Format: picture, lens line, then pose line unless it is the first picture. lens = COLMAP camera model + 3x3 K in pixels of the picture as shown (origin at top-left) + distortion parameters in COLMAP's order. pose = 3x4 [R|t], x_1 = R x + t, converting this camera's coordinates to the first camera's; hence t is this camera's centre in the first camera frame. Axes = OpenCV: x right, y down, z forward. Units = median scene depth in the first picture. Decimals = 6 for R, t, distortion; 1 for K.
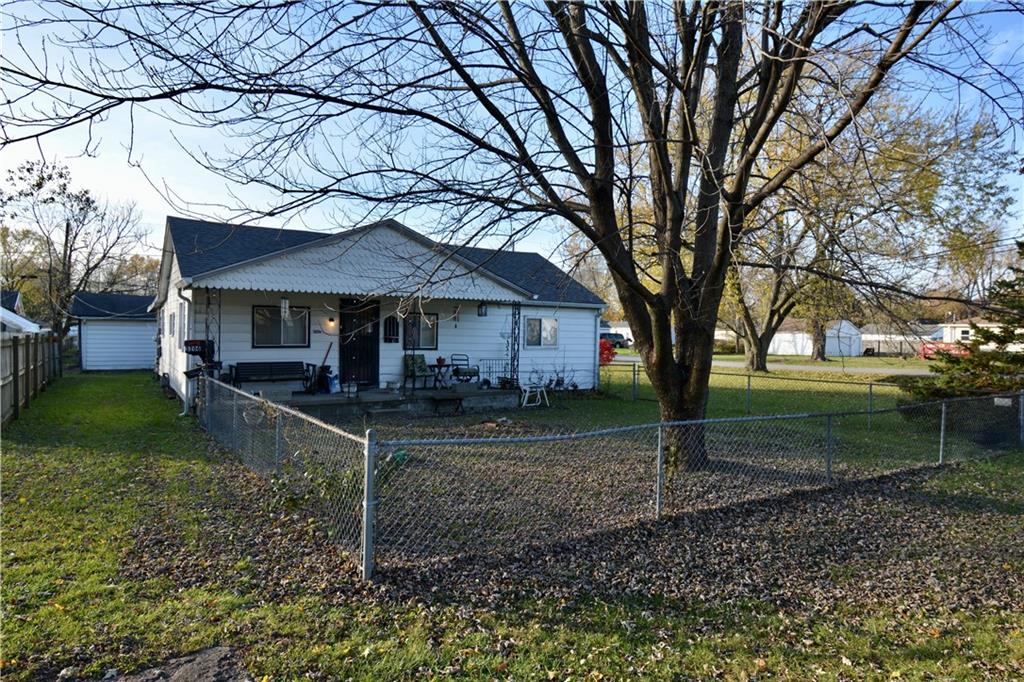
lens RADIAL K [[413.9, 0, 509.7], [0, 413.9, 334.6], [0, 0, 1]] dist [0.000525, 0.000179]
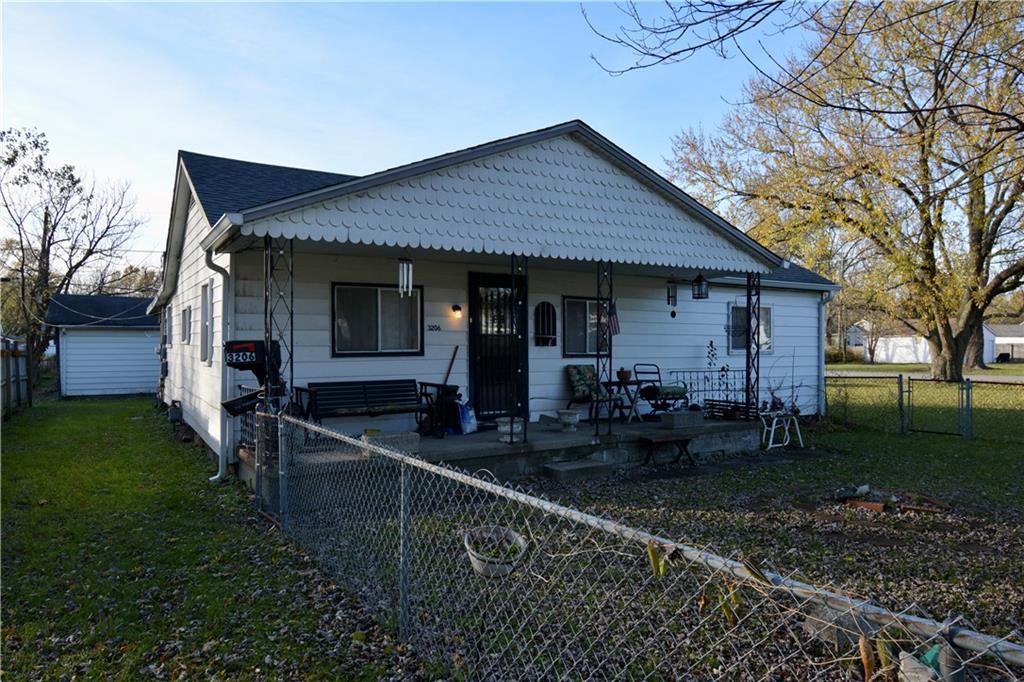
lens RADIAL K [[444.4, 0, 512.0], [0, 444.4, 341.0], [0, 0, 1]] dist [-0.000289, -0.000682]
pose [[0.999552, -0.018154, -0.023777, -0.308045], [0.017764, 0.999706, -0.016511, 0.021657], [0.024070, 0.016082, 0.999581, 0.338030]]
